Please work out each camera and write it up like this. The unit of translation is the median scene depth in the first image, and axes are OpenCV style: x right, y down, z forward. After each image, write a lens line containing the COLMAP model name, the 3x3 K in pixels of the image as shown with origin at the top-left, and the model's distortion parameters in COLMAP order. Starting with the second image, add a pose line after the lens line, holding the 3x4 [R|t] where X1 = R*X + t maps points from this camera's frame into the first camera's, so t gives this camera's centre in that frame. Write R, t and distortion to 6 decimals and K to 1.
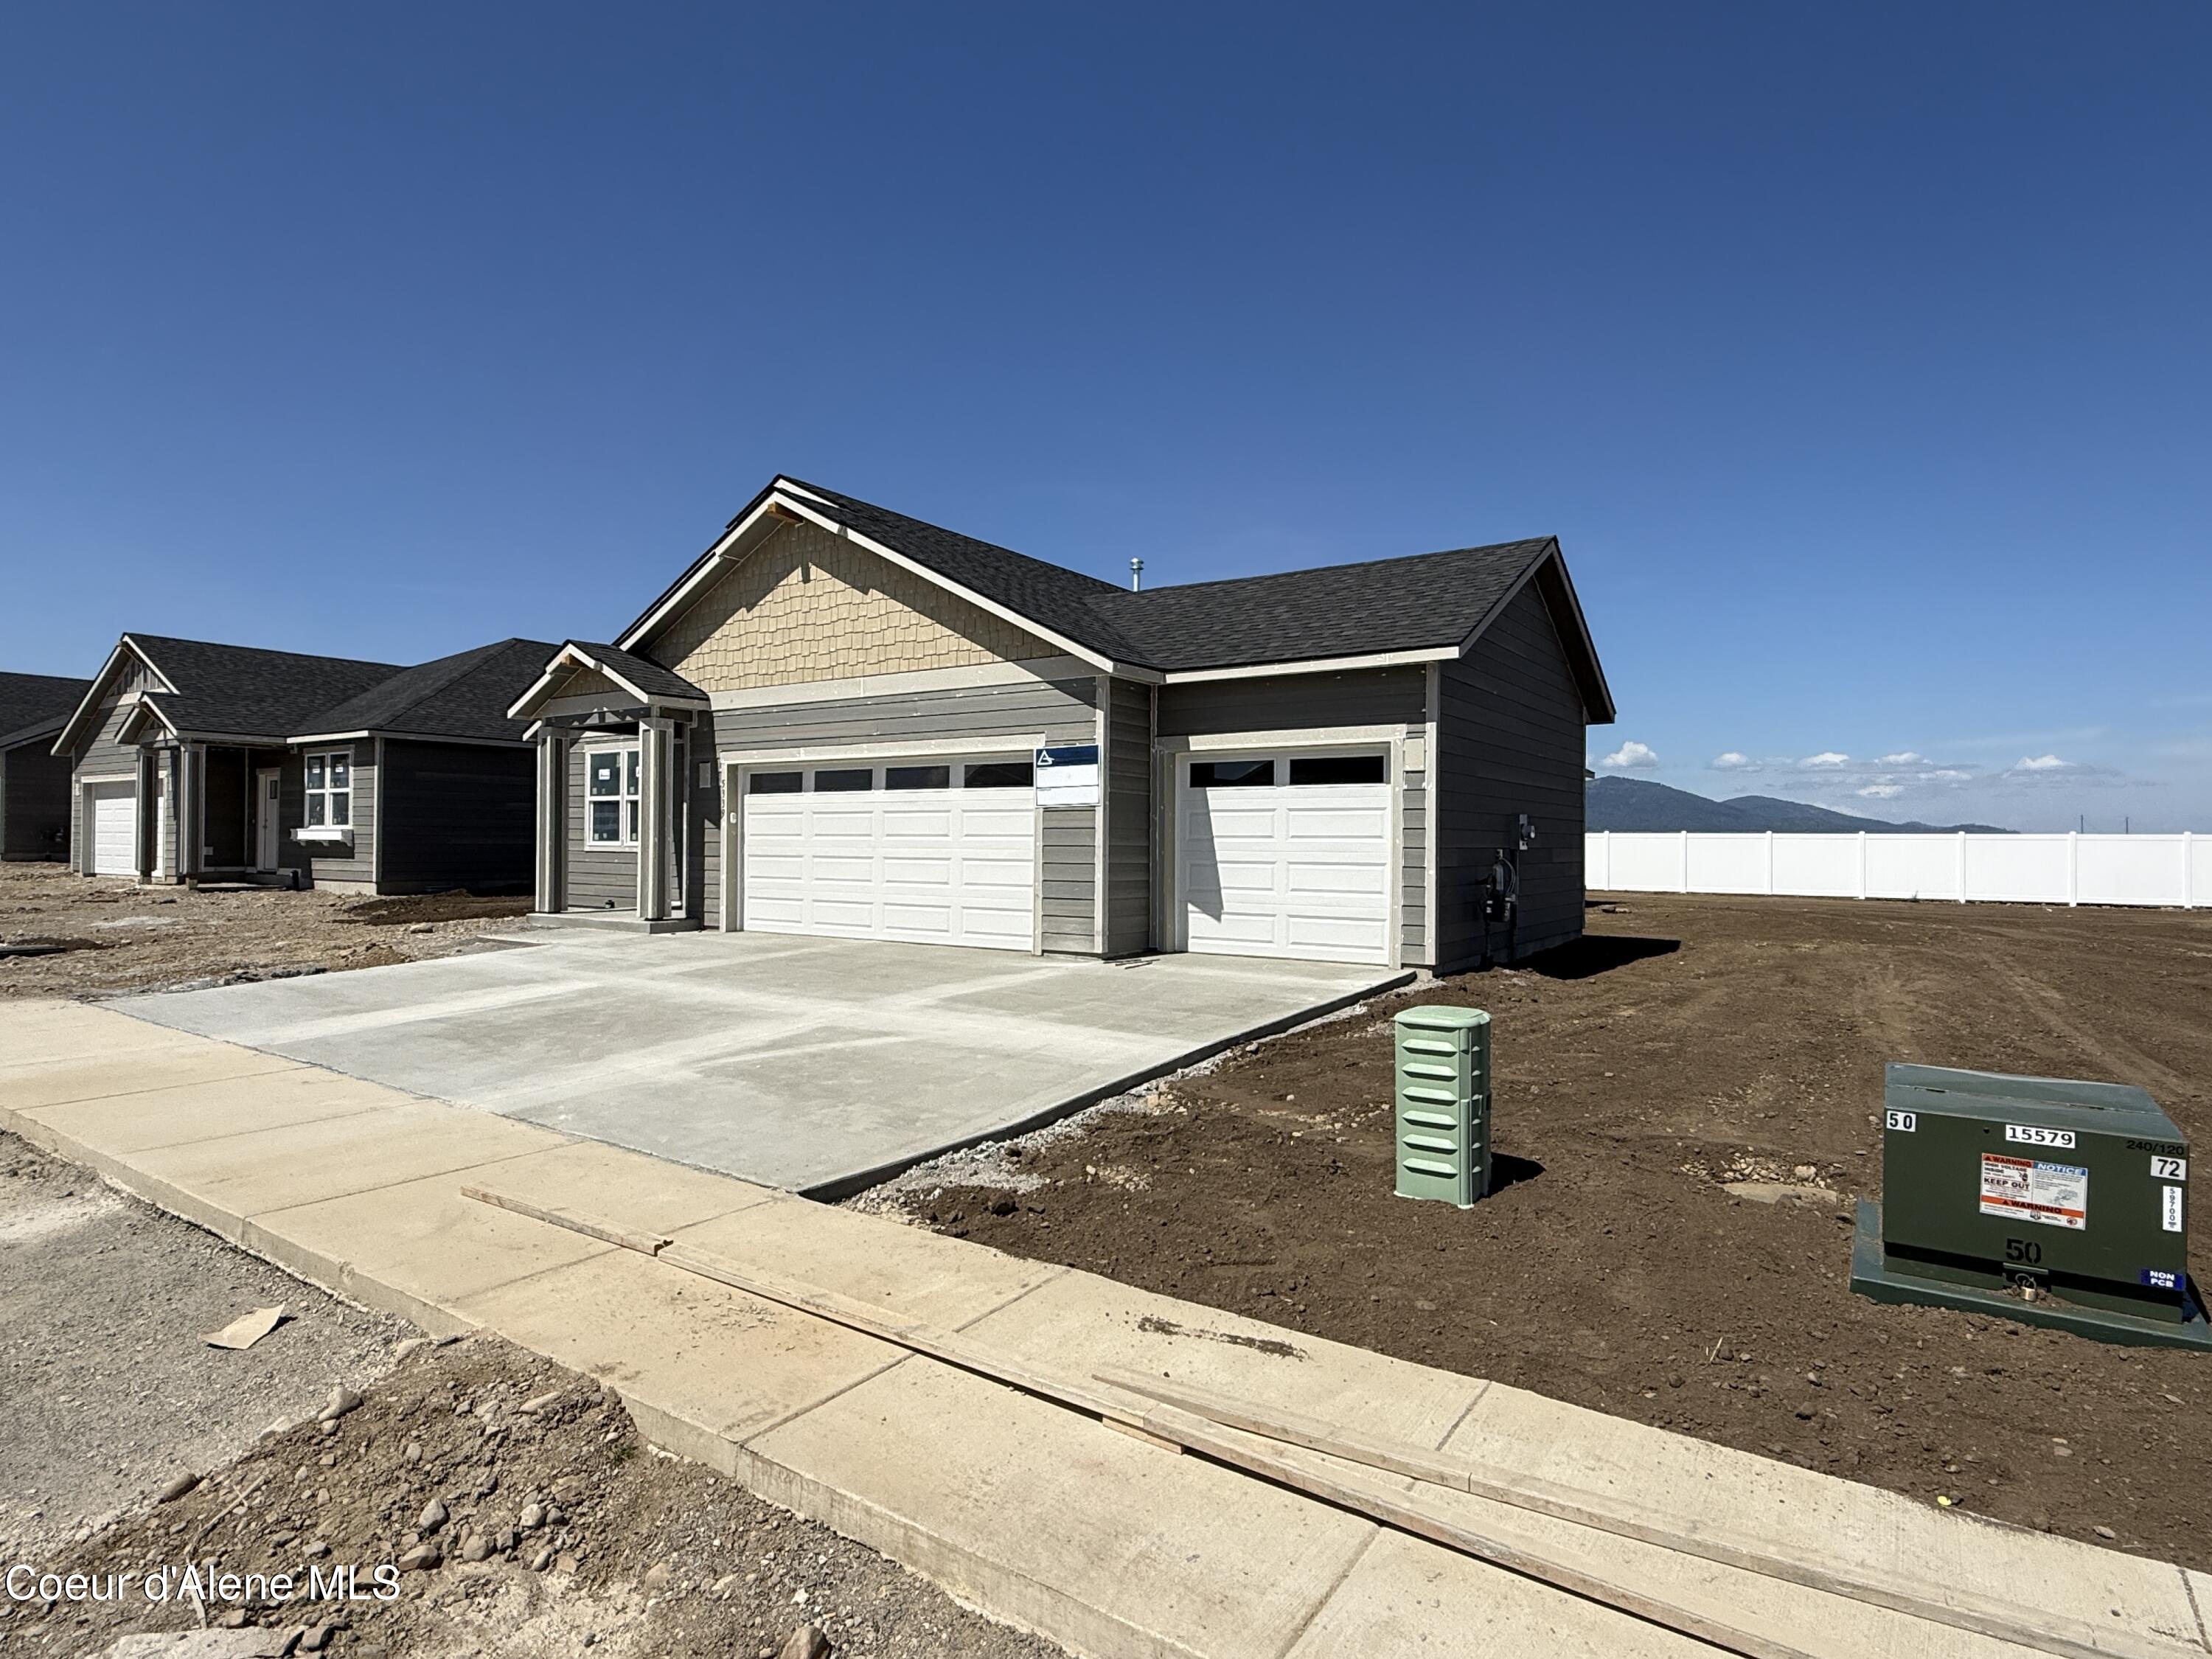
lens RADIAL K [[1196.9, 0, 1095.8], [0, 1196.9, 831.7], [0, 0, 1]] dist [0.000841, 0.000433]
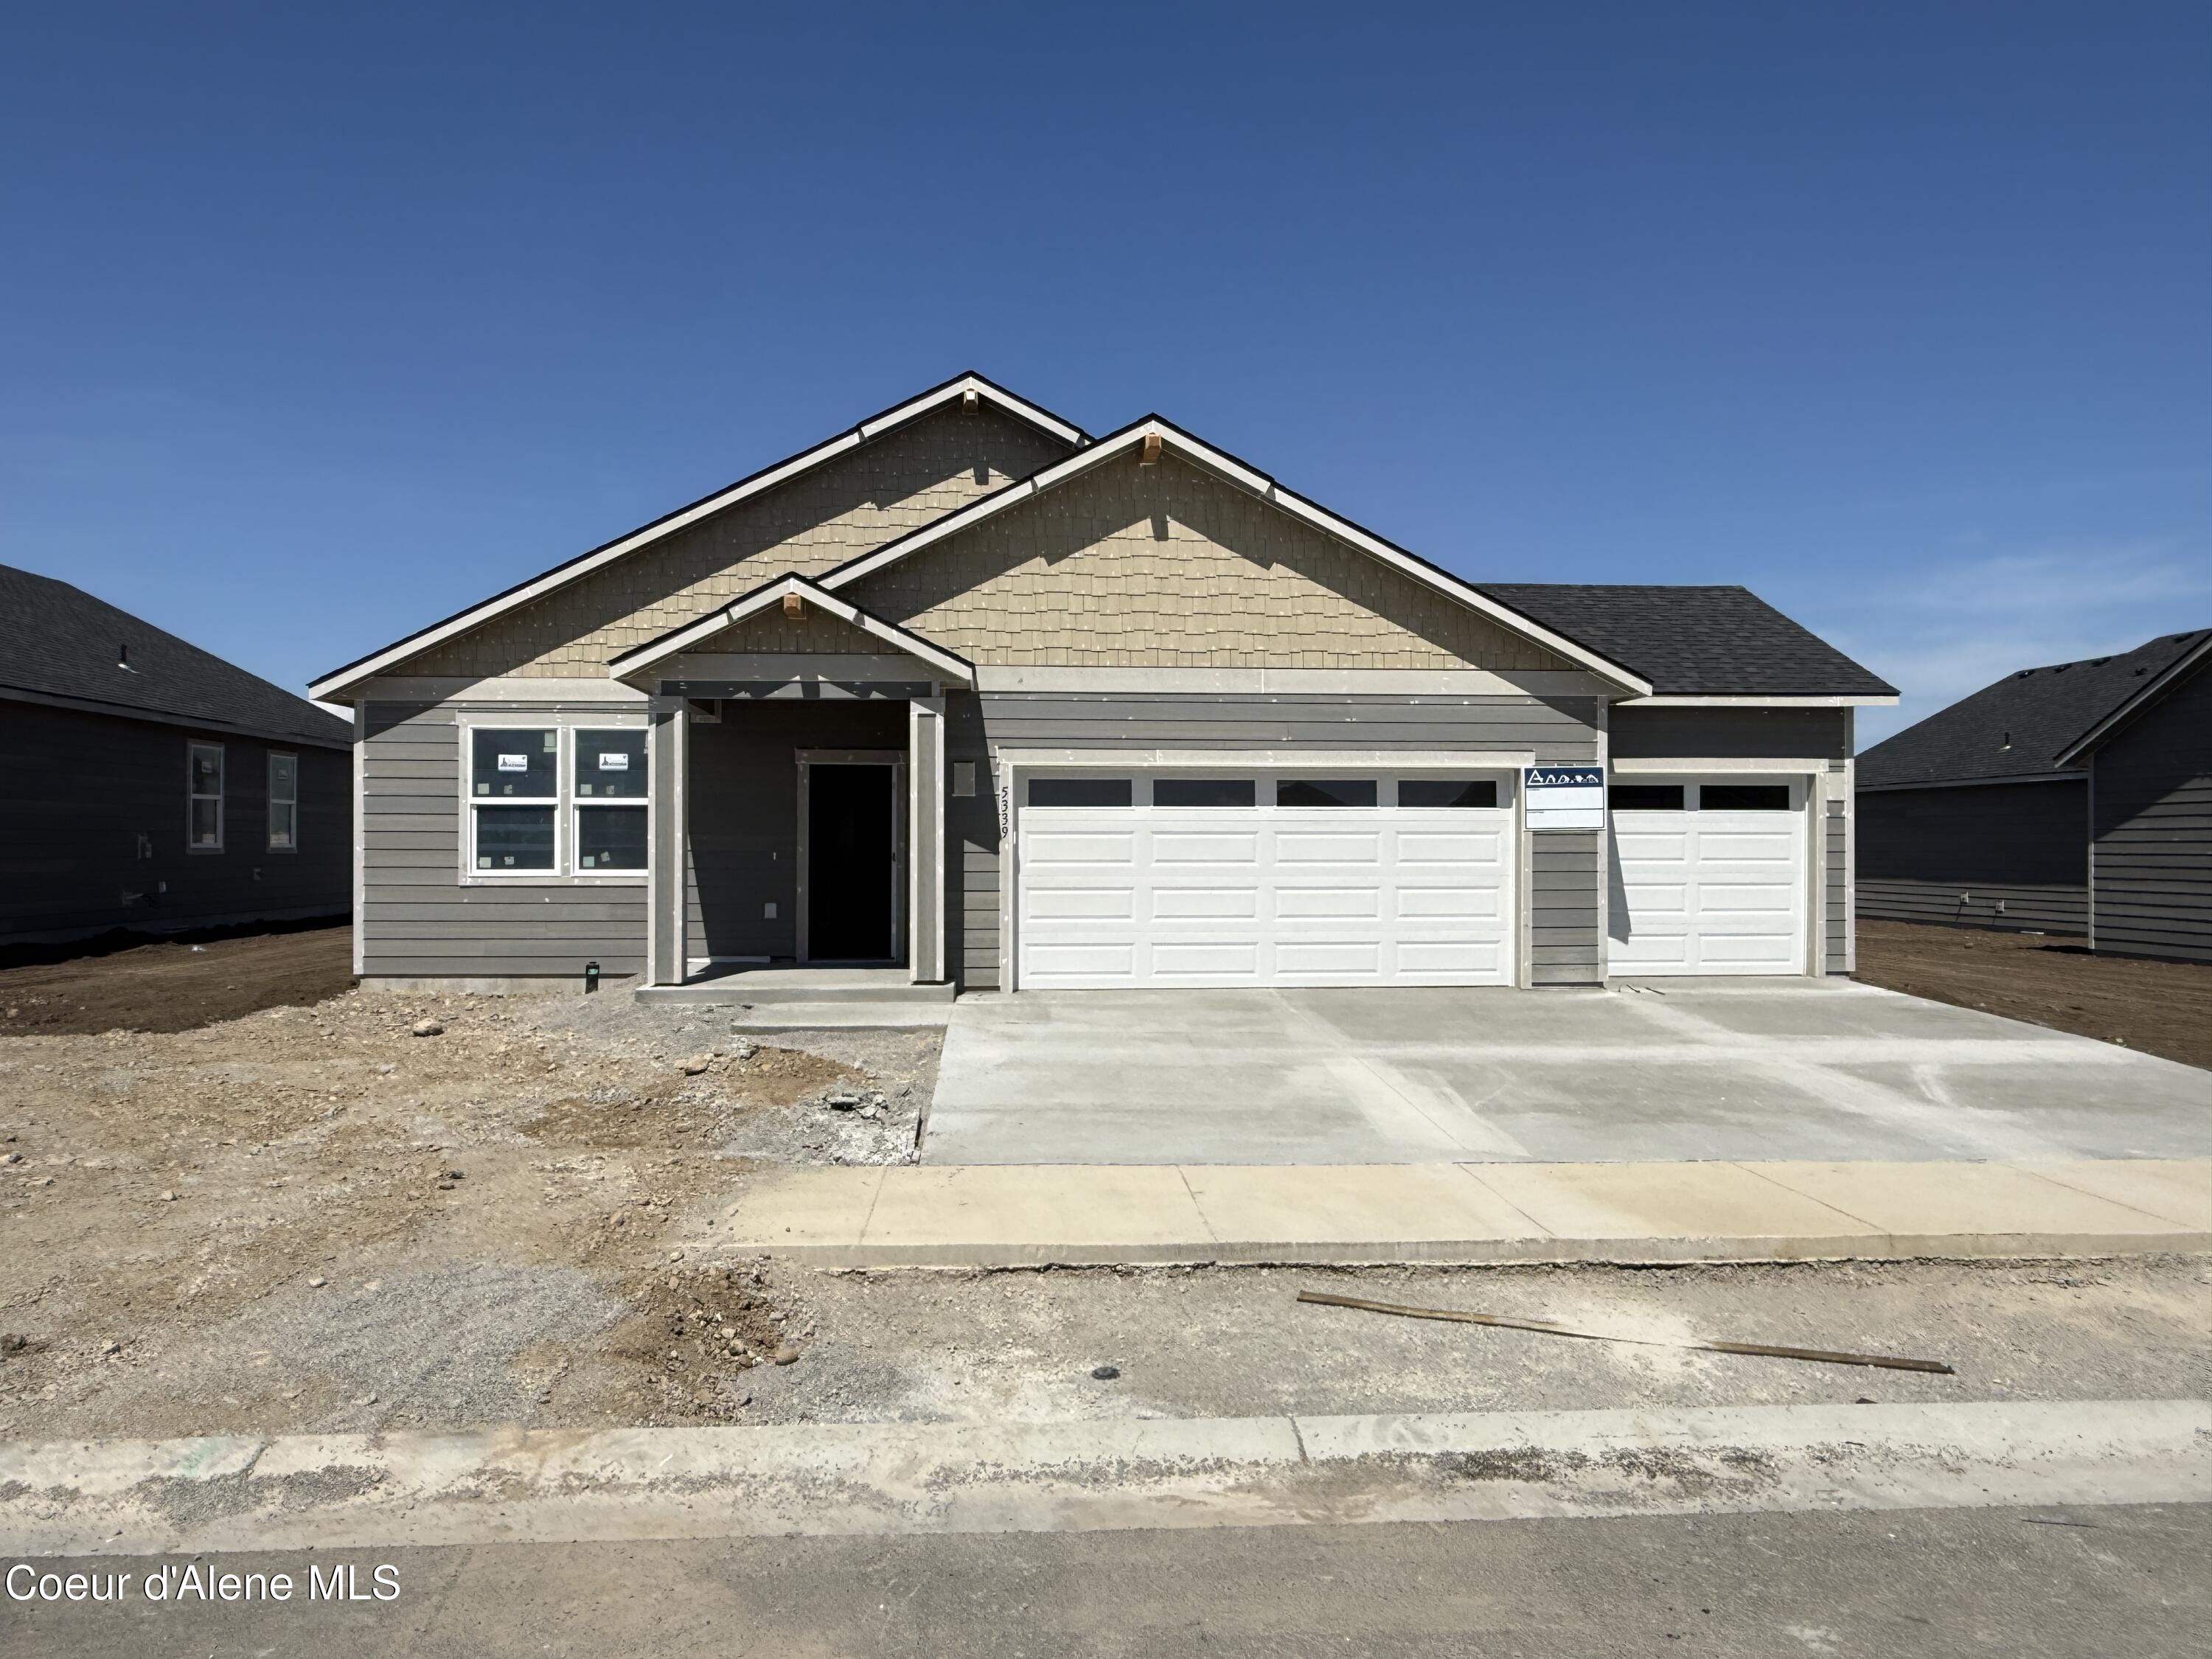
lens RADIAL K [[1519.8, 0, 1104.0], [0, 1519.8, 834.4], [0, 0, 1]] dist [0.006370, -0.000323]
pose [[0.773056, -0.002121, 0.634335, -0.926414], [-0.000953, 0.999989, 0.004505, -0.019546], [-0.634338, -0.004087, 0.773045, 0.256779]]
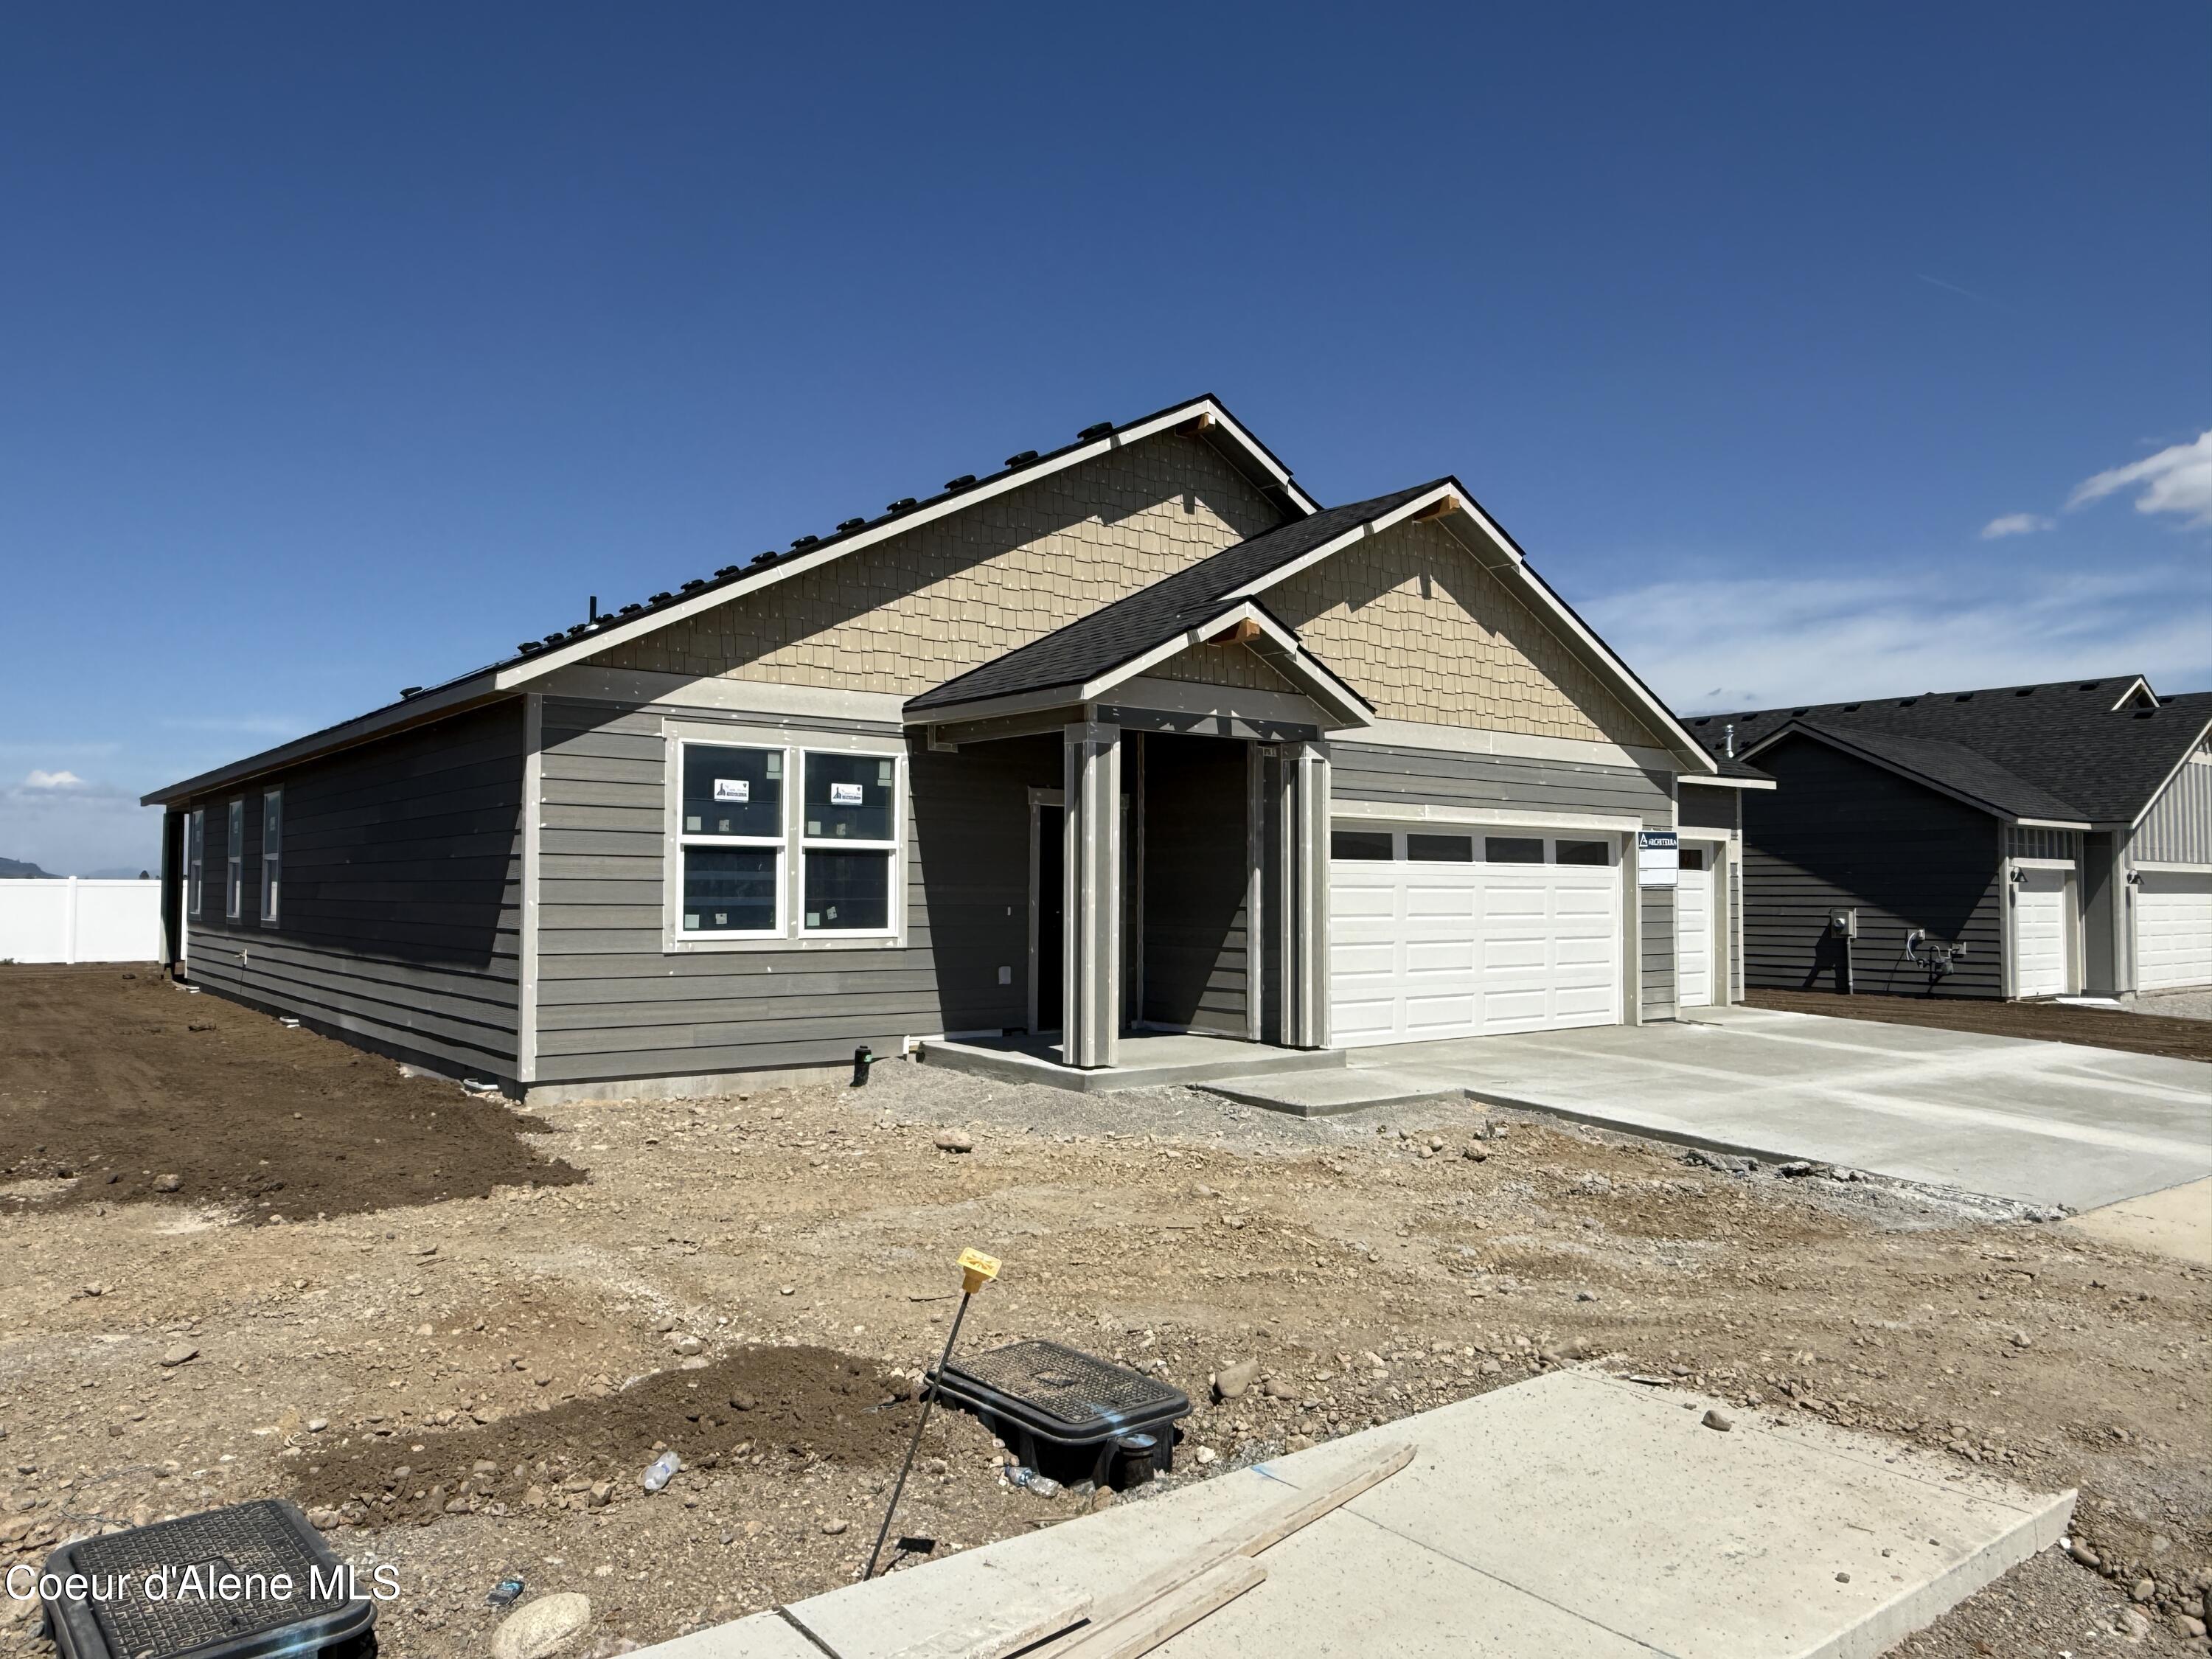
lens RADIAL K [[1519.8, 0, 1107.5], [0, 1519.8, 827.3], [0, 0, 1]] dist [0.006370, -0.000323]
pose [[0.290472, 0.034067, 0.956277, -1.298096], [-0.011476, 0.999418, -0.032118, -0.021121], [-0.956815, -0.001644, 0.290694, 0.930038]]
